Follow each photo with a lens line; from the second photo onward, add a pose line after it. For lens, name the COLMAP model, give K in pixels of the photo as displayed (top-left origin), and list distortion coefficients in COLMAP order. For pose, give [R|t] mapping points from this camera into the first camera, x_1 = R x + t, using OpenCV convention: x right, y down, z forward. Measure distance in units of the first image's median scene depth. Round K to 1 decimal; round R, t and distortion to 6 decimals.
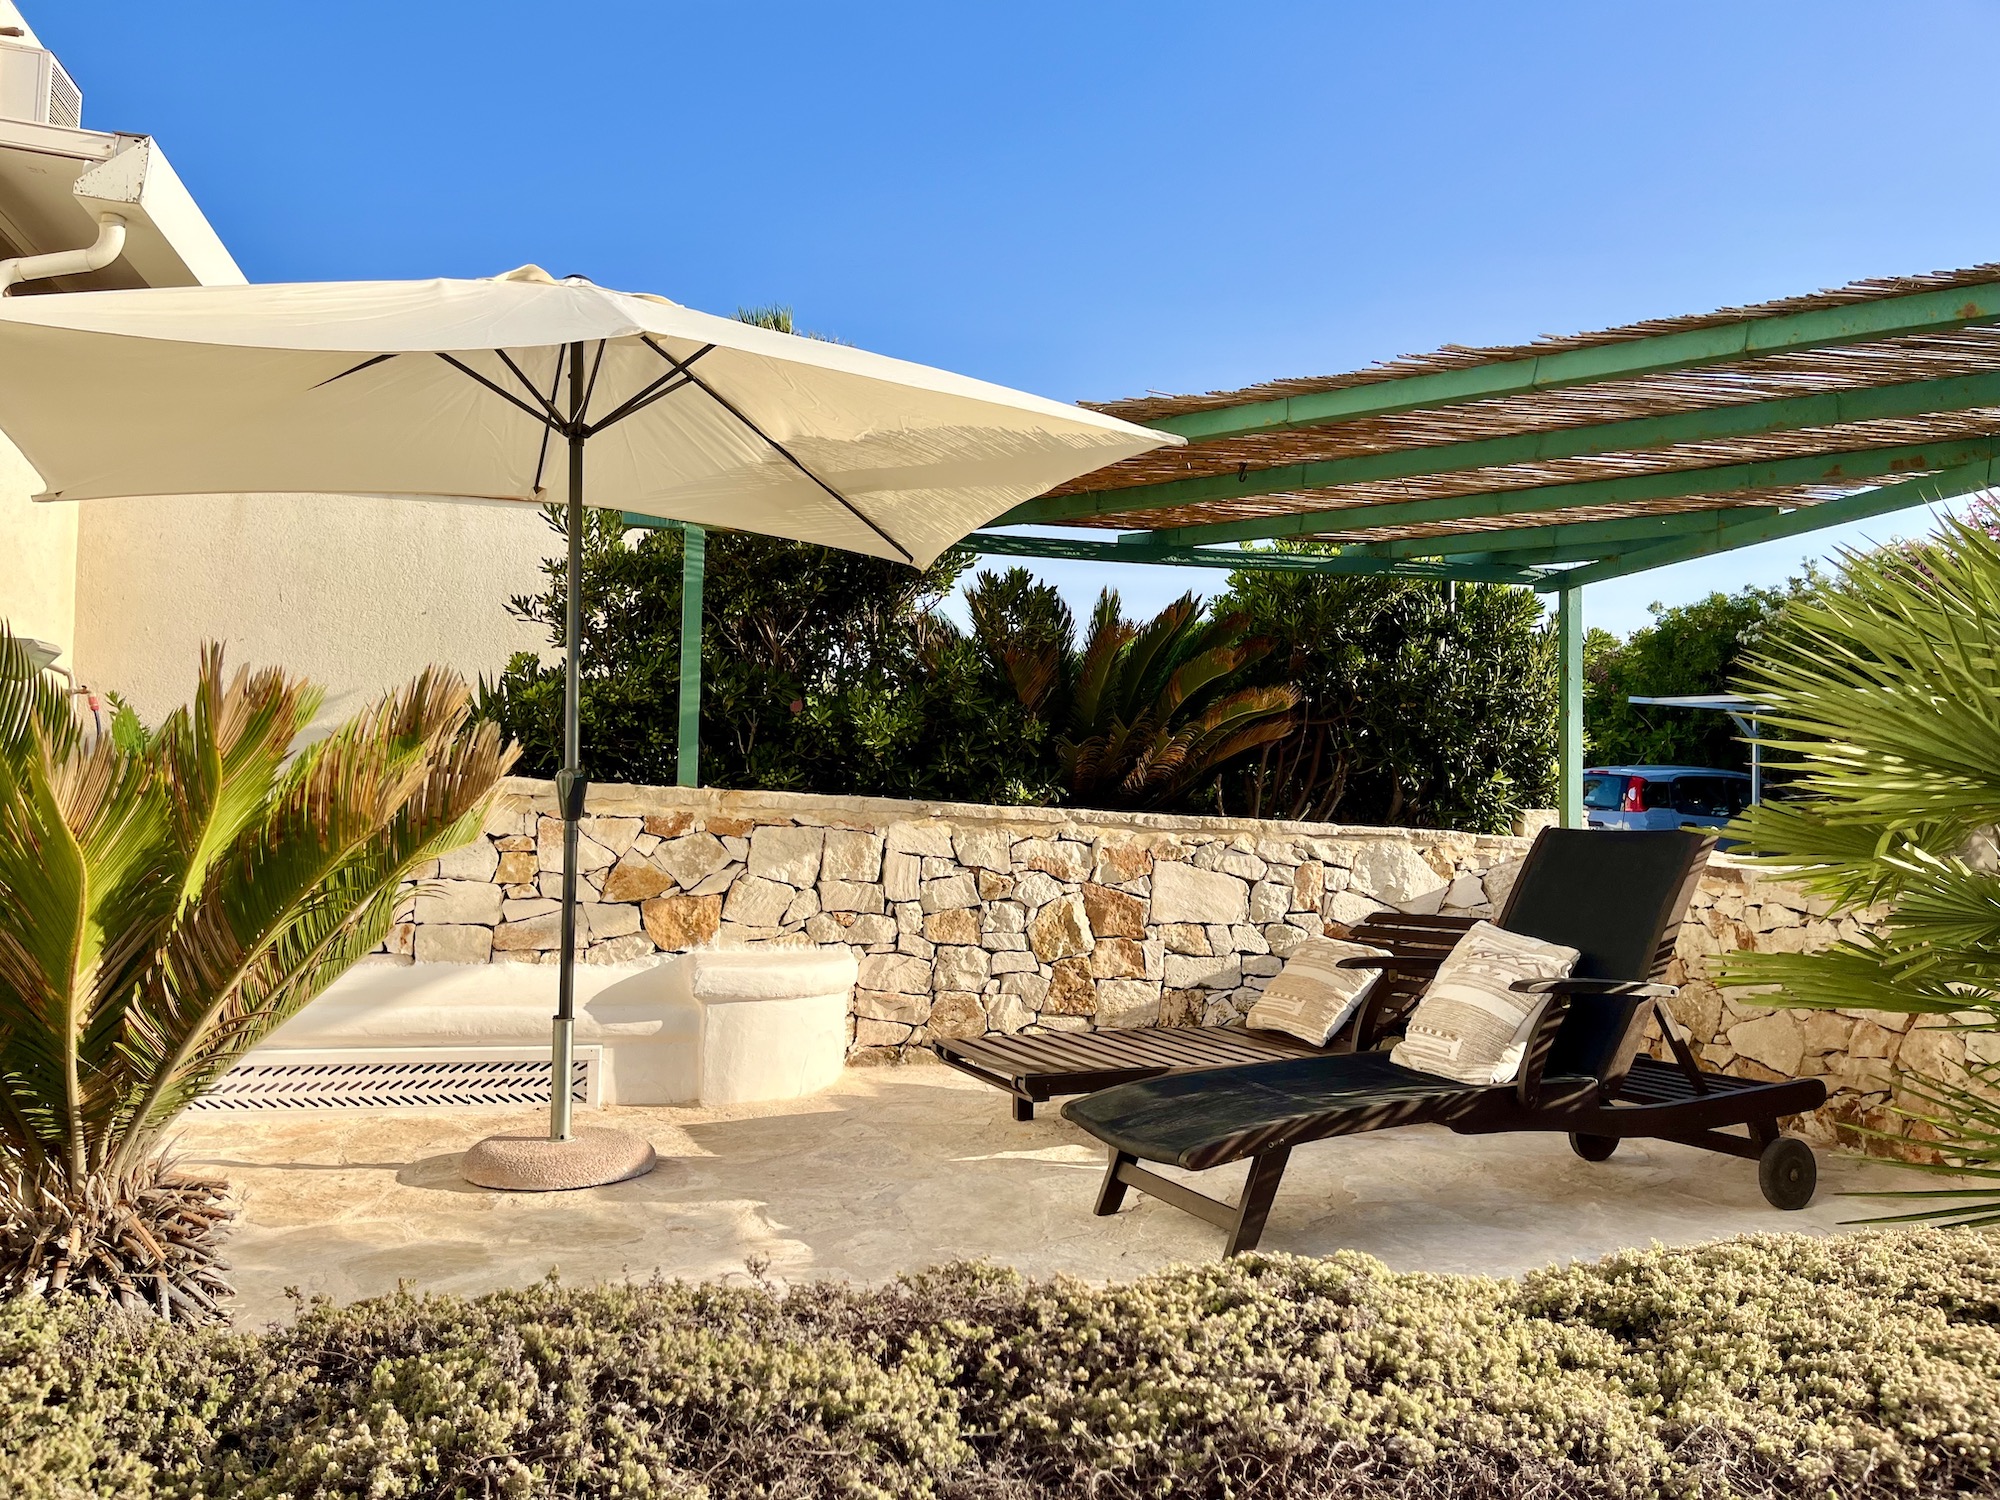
lens RADIAL K [[1538.5, 0, 987.7], [0, 1538.5, 740.1], [0, 0, 1]] dist [0.057693, -0.075232]
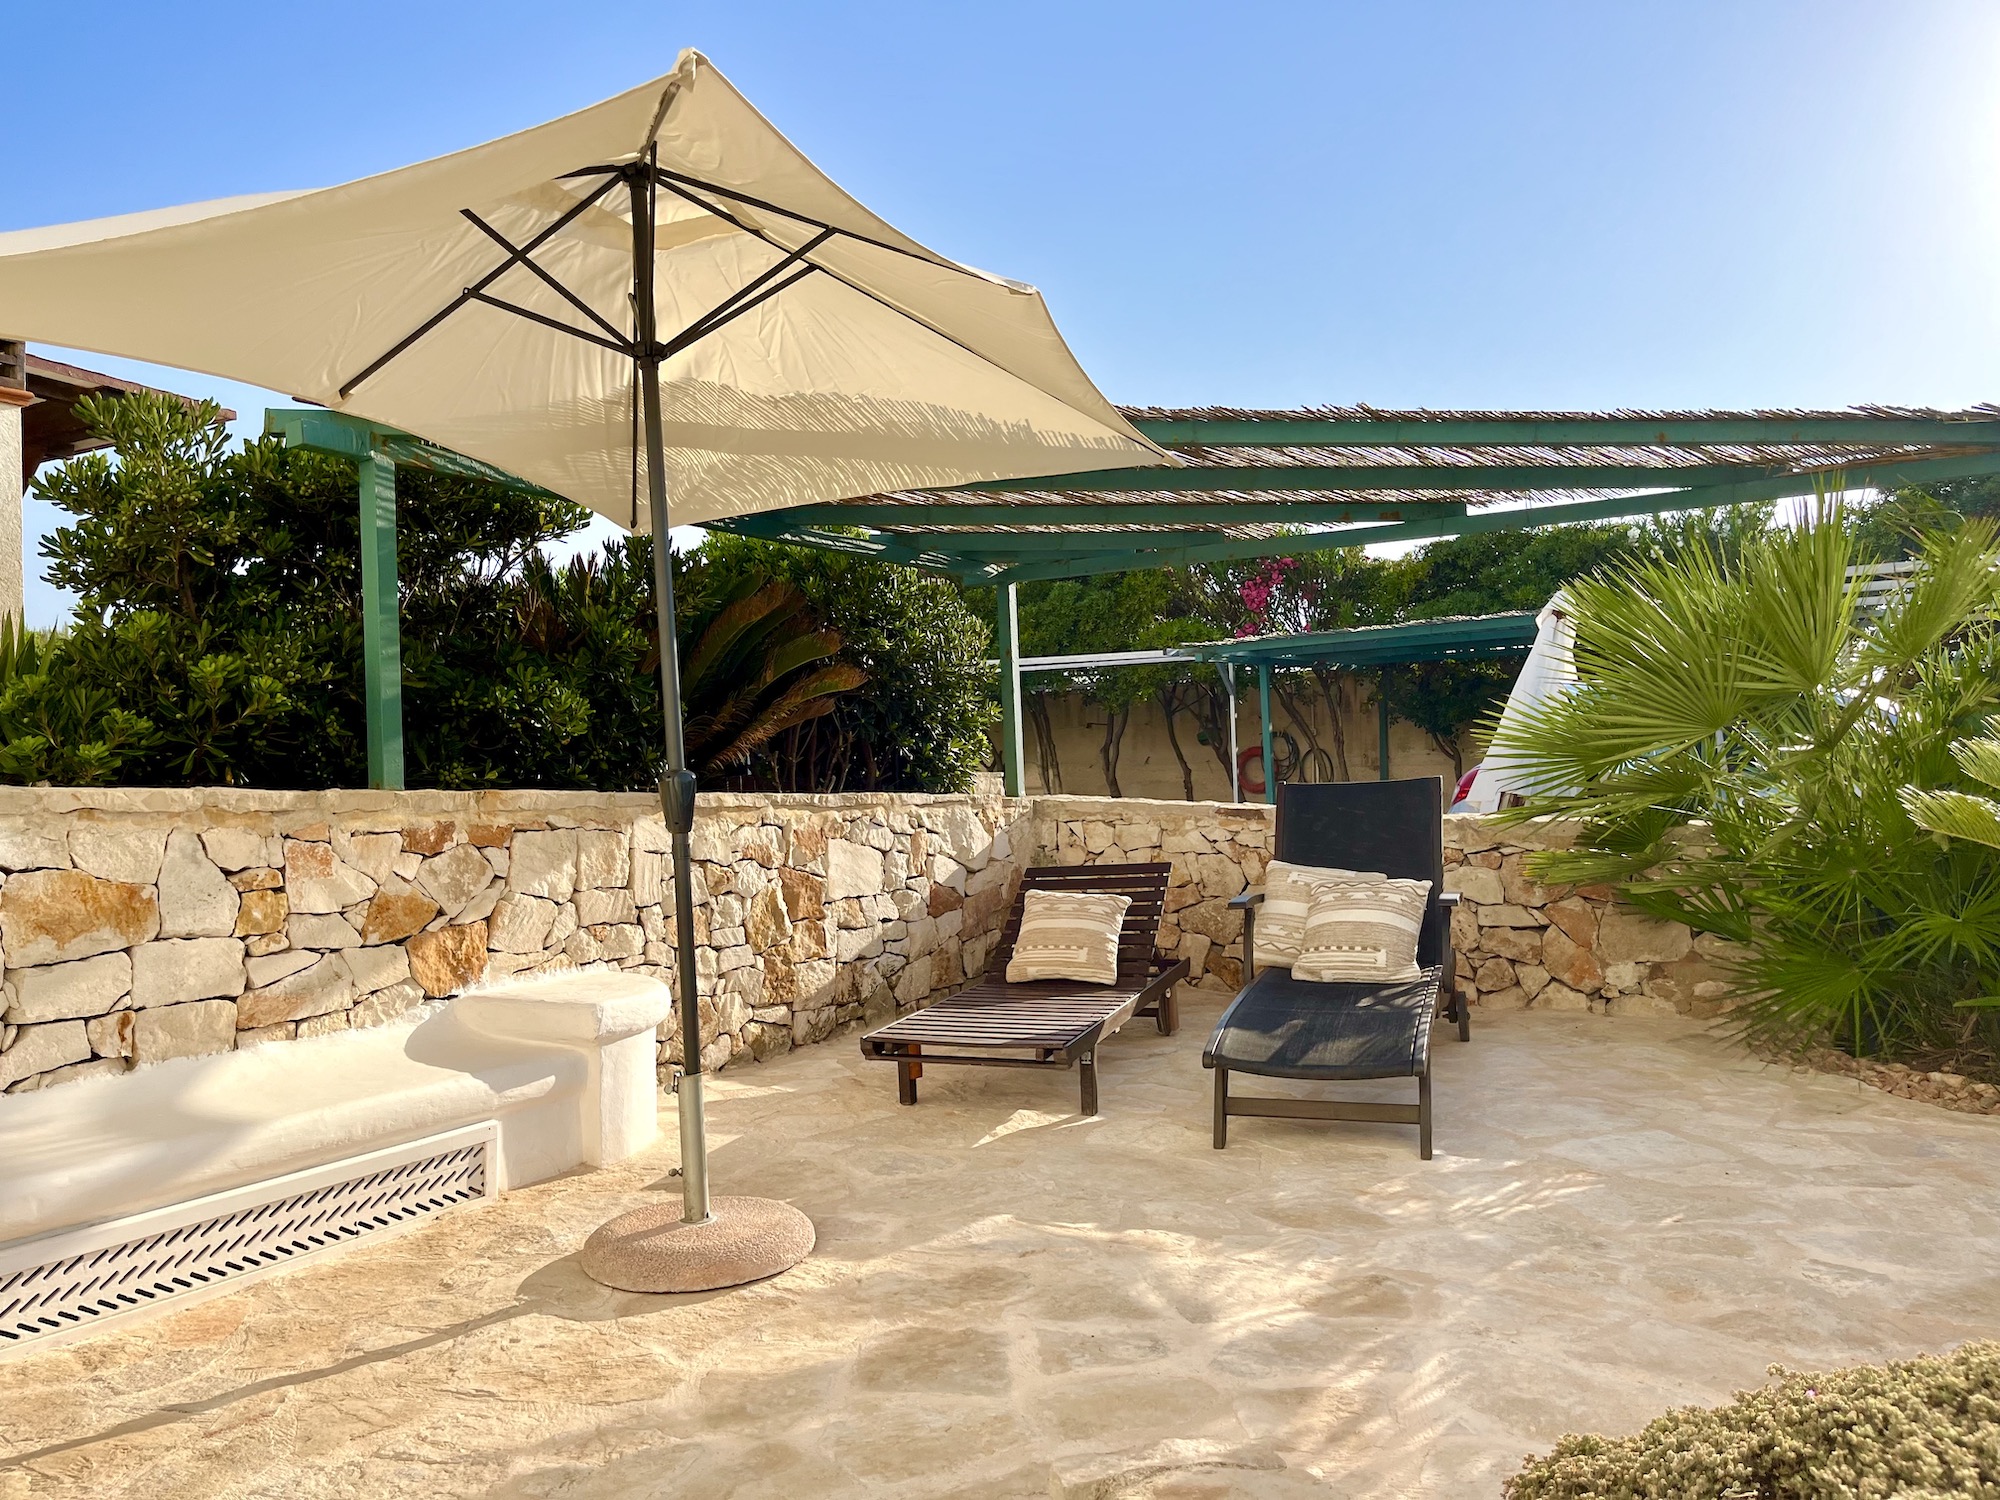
lens RADIAL K [[1538.5, 0, 996.9], [0, 1538.5, 750.5], [0, 0, 1]] dist [0.057693, -0.075232]
pose [[0.685594, -0.033412, 0.727217, -0.557355], [0.013041, 0.999350, 0.033621, -0.012236], [-0.727867, -0.013567, 0.685584, 0.238260]]
